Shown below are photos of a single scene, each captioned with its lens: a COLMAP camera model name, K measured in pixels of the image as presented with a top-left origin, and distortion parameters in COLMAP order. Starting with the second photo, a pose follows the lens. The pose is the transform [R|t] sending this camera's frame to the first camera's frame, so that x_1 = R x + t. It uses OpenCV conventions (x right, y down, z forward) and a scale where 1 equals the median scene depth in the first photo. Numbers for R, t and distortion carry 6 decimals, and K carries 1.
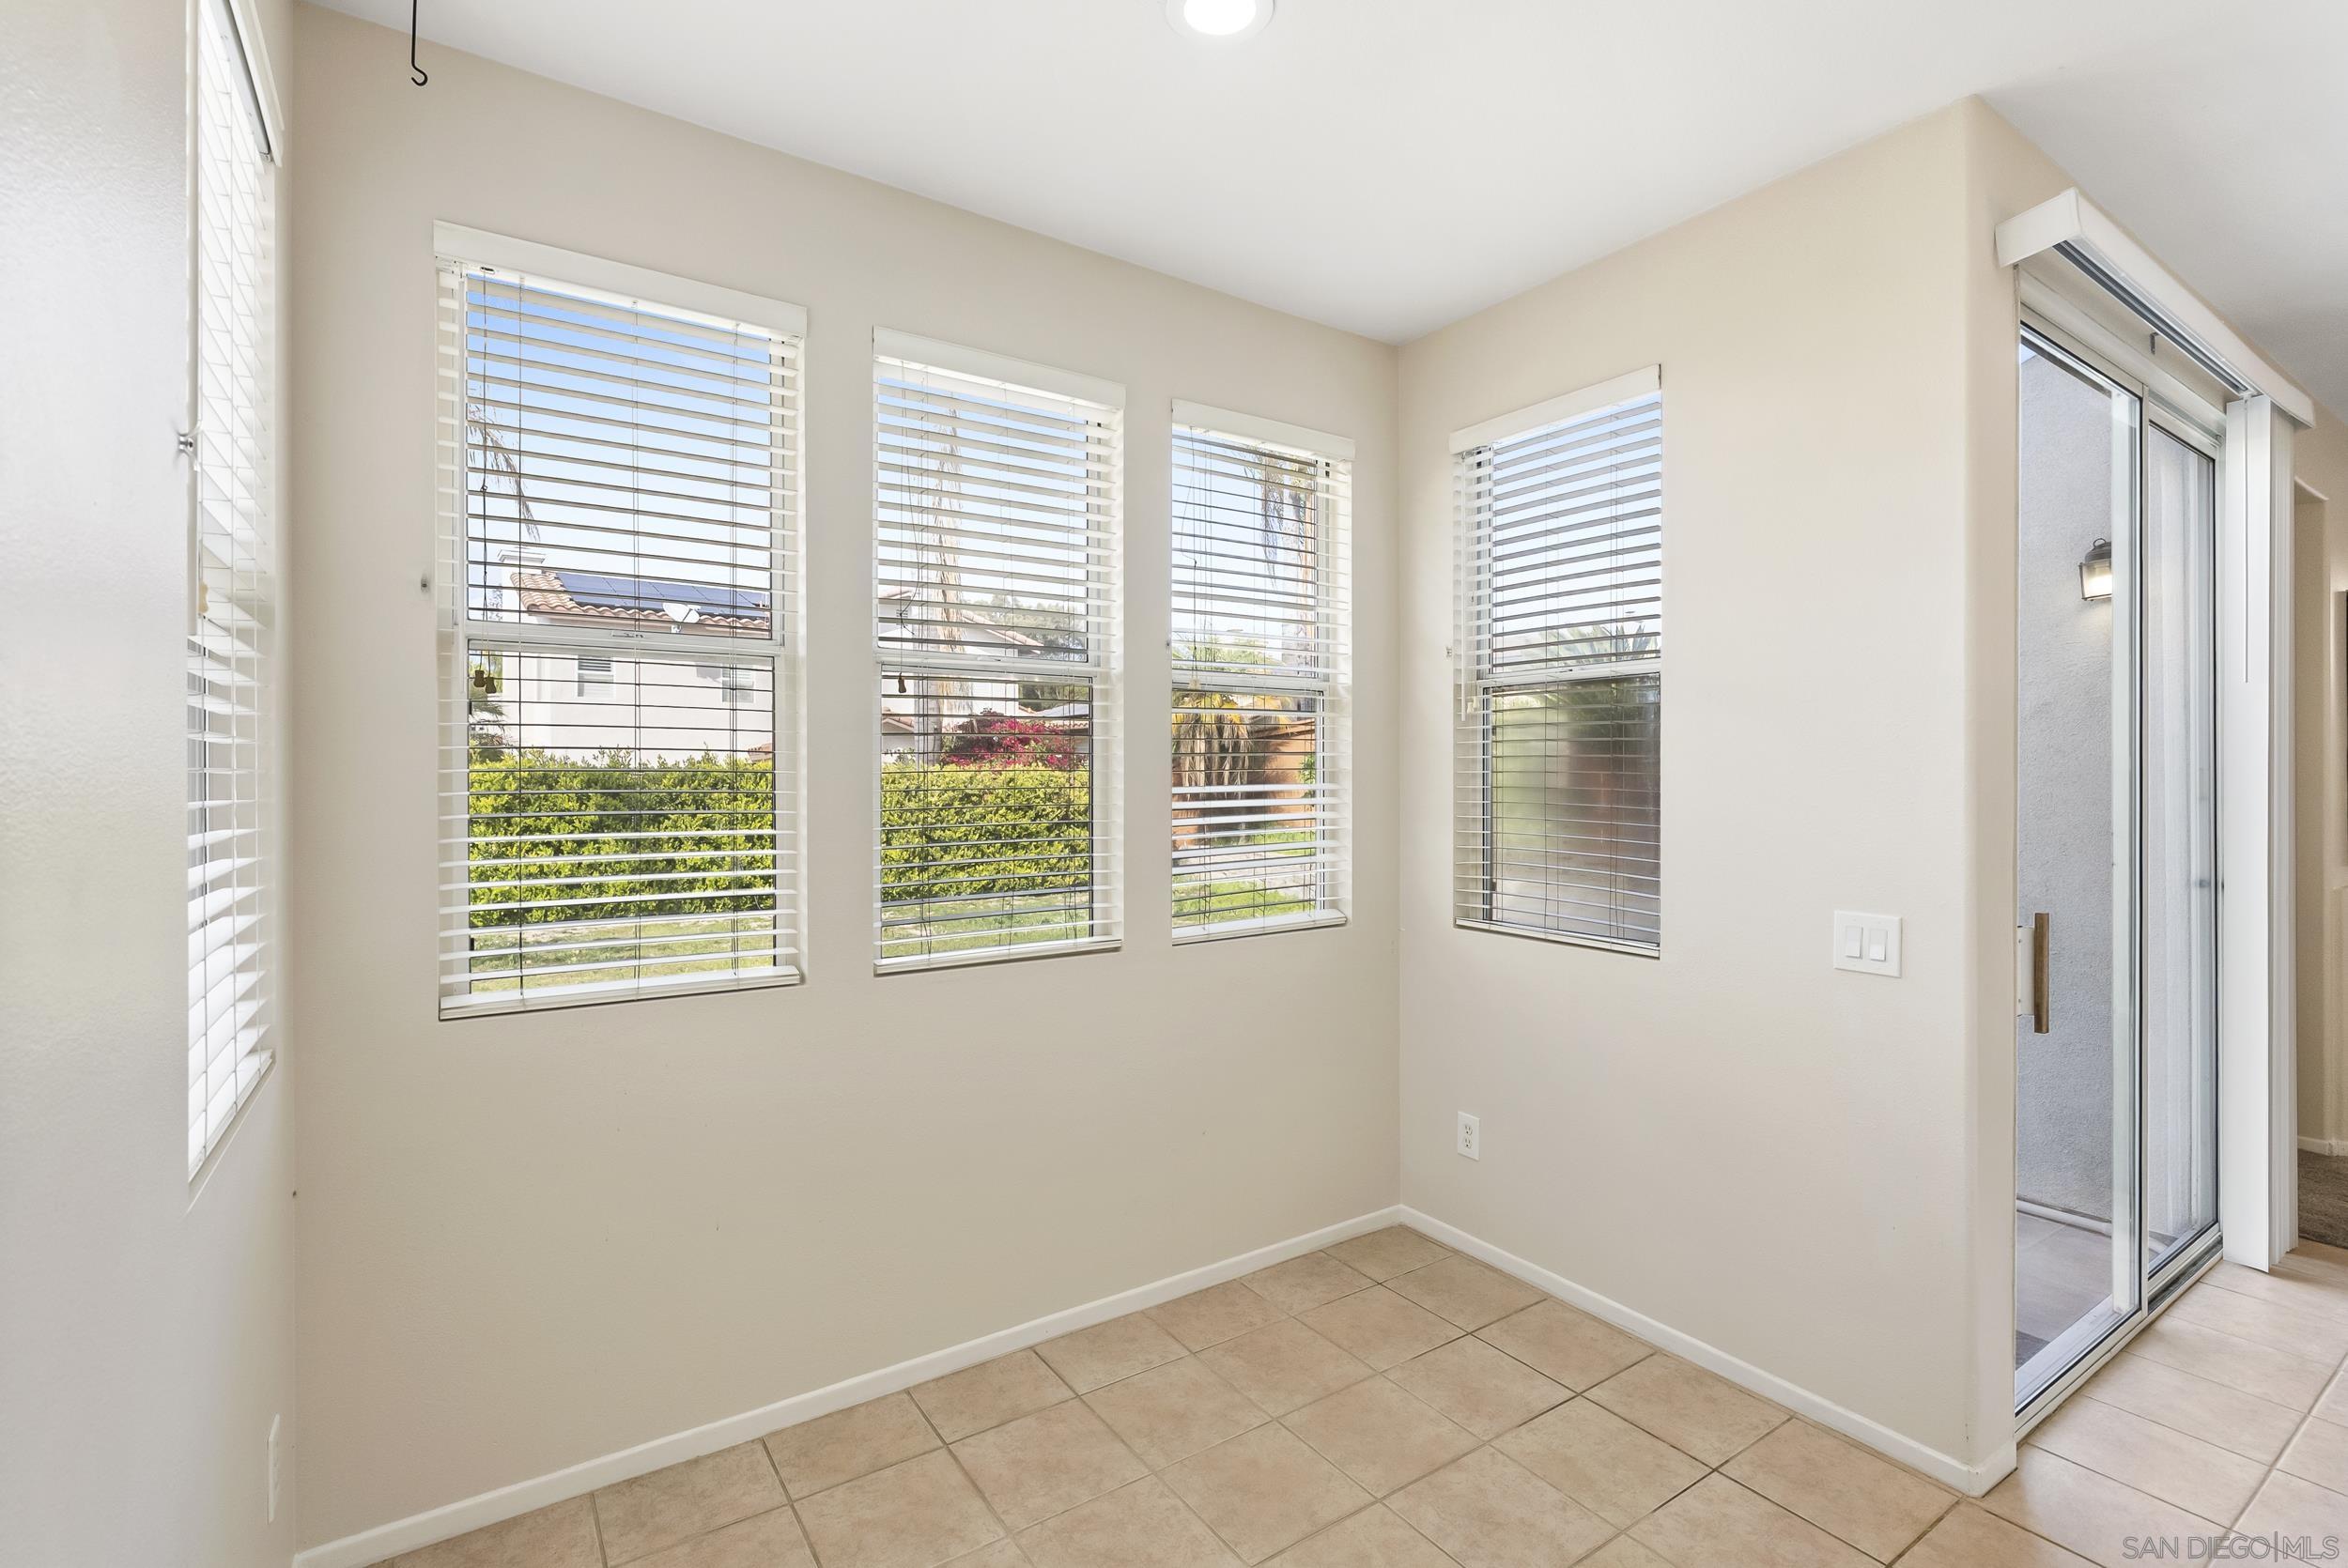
lens RADIAL K [[1068.0, 0, 1157.7], [0, 1068.0, 771.6], [0, 0, 1]] dist [0.000700, -0.000007]
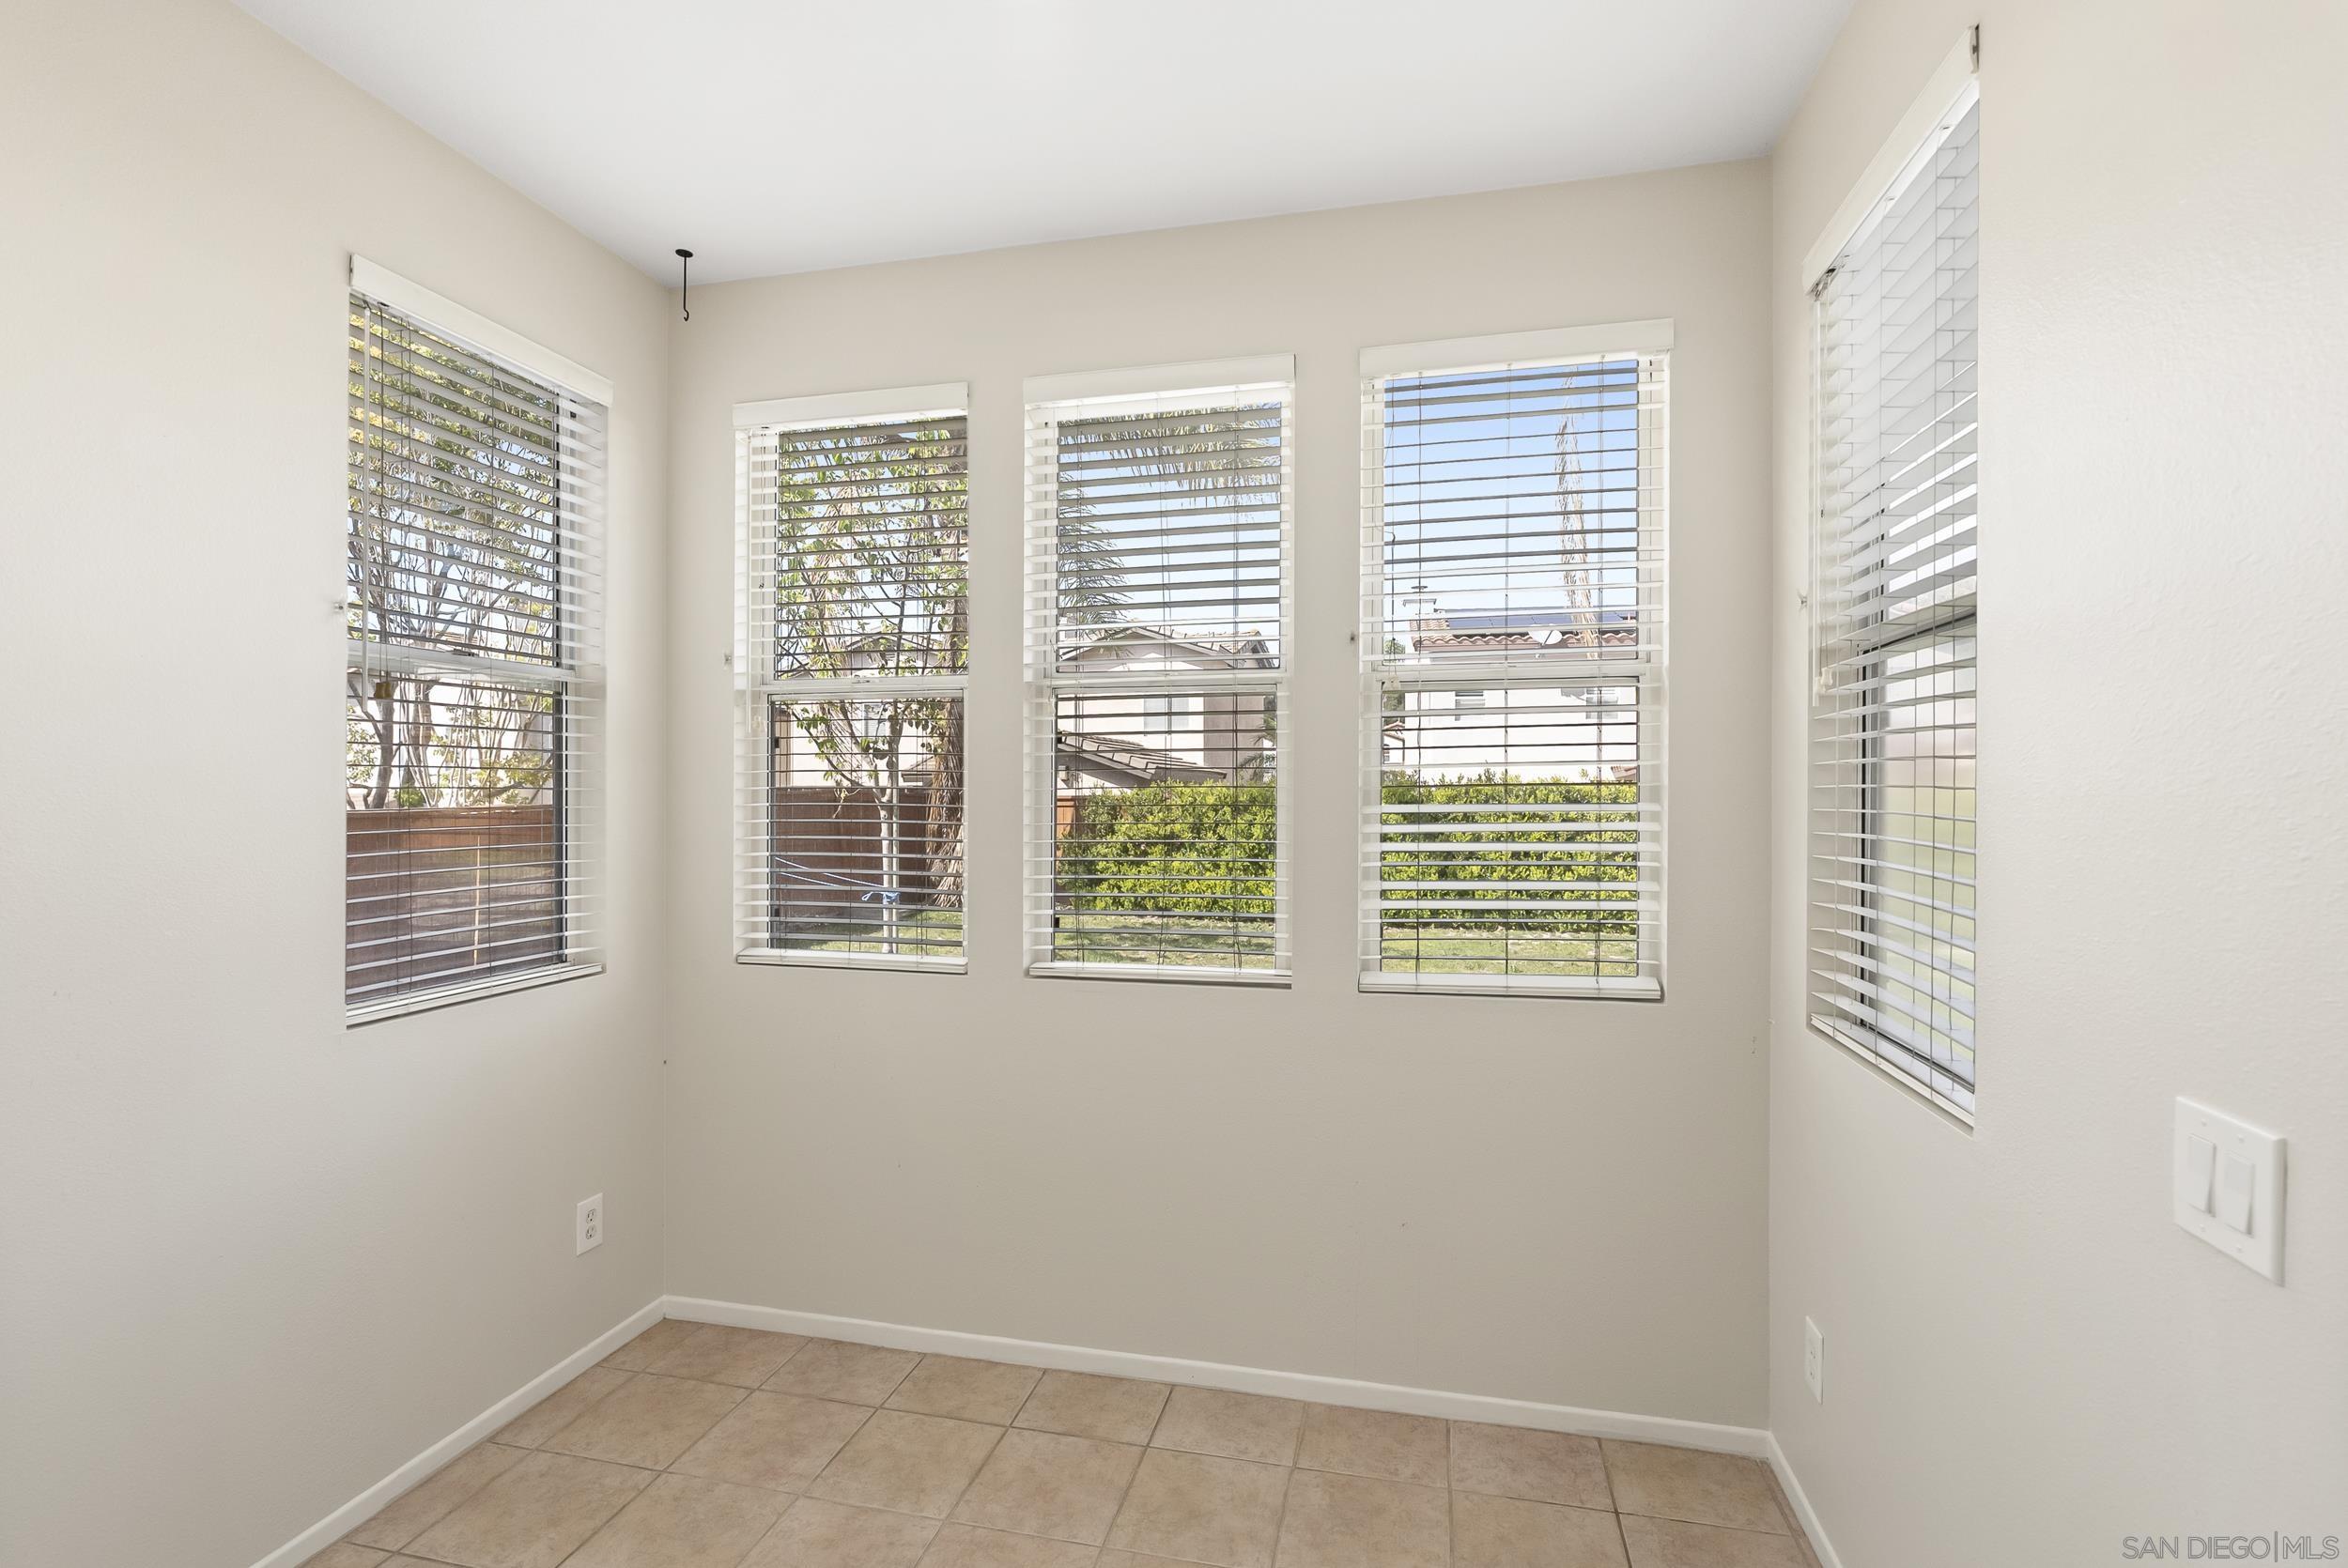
lens RADIAL K [[1068.0, 0, 1171.2], [0, 1068.0, 789.1], [0, 0, 1]] dist [0.000700, -0.000007]
pose [[0.684743, -0.001237, -0.728783, 0.562662], [0.000911, 0.999999, -0.000842, 0.001966], [0.728784, -0.000088, 0.684744, 0.326211]]
